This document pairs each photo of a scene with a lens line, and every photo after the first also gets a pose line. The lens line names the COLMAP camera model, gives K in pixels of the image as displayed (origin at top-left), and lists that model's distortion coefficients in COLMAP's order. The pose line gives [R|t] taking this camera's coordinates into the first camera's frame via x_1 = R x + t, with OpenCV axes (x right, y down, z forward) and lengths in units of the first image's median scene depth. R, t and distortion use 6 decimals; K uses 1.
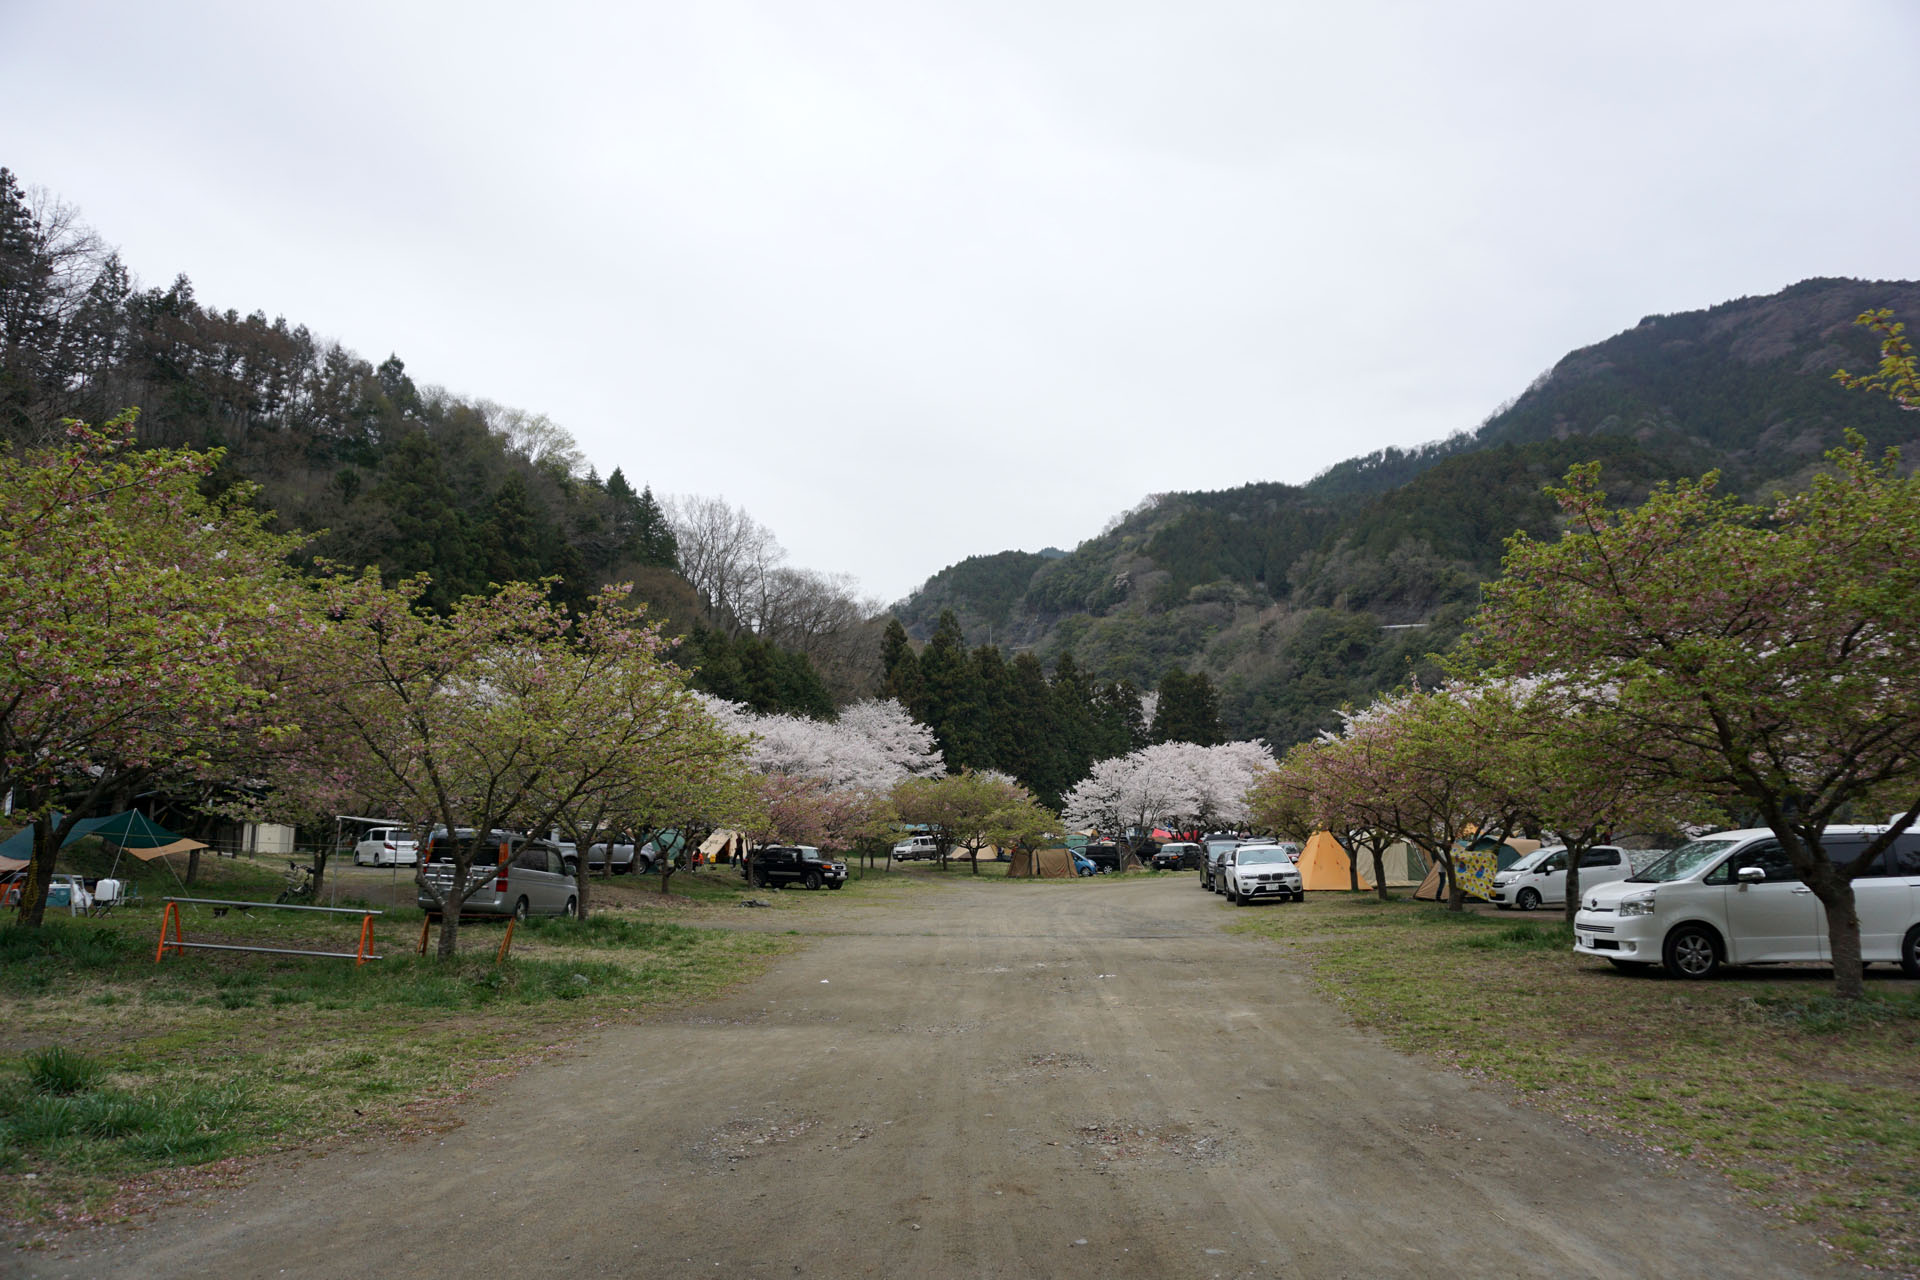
lens RADIAL K [[1307.9, 0, 956.6], [0, 1307.9, 654.2], [0, 0, 1]] dist [-0.050230, 0.027480]
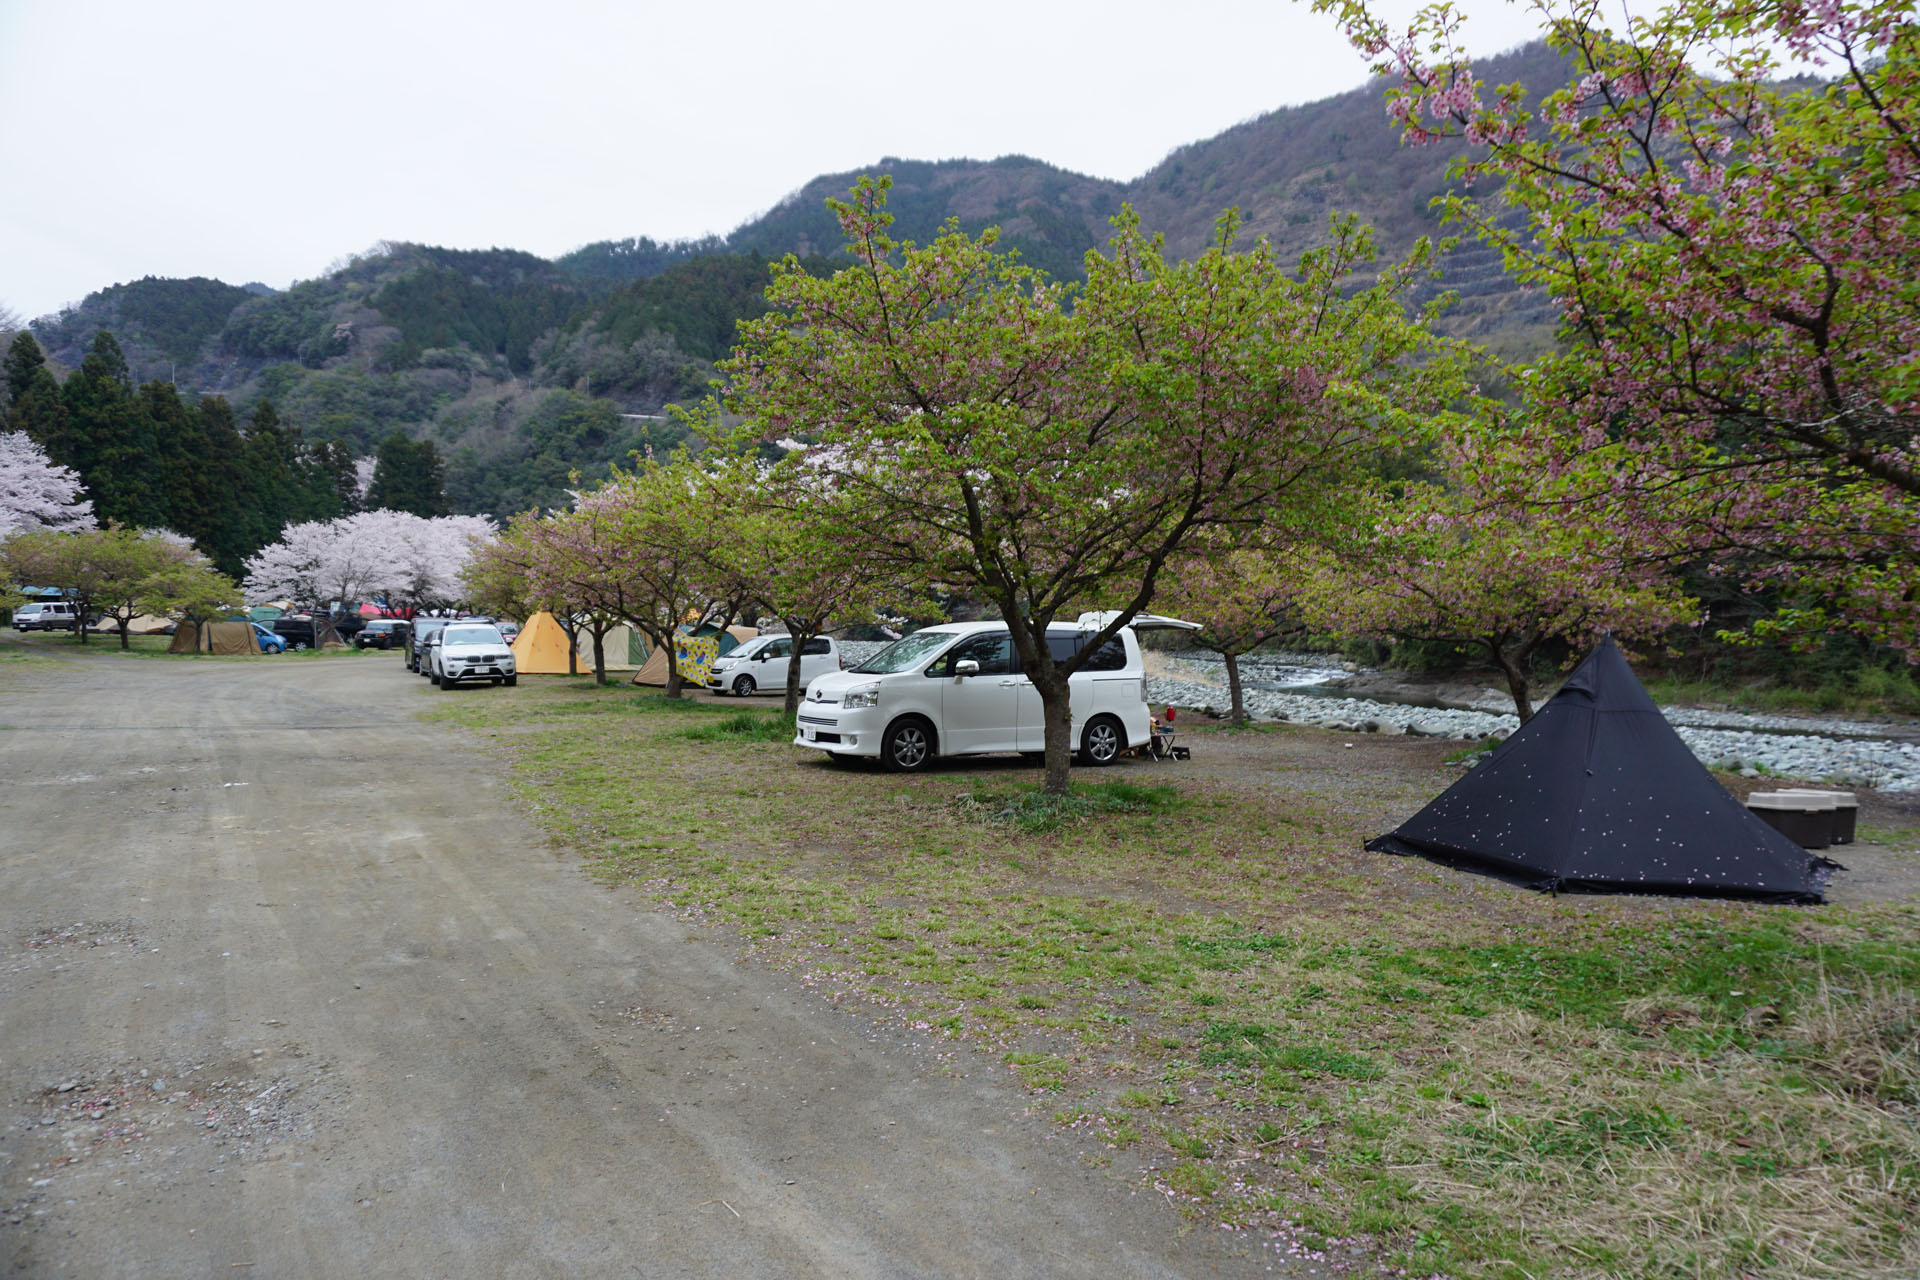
lens RADIAL K [[1307.9, 0, 952.9], [0, 1307.9, 624.7], [0, 0, 1]] dist [-0.050230, 0.027480]
pose [[0.839518, 0.028072, 0.542607, 0.052044], [-0.104919, 0.988244, 0.111203, 0.023939], [-0.533106, -0.150287, 0.832593, 0.148130]]
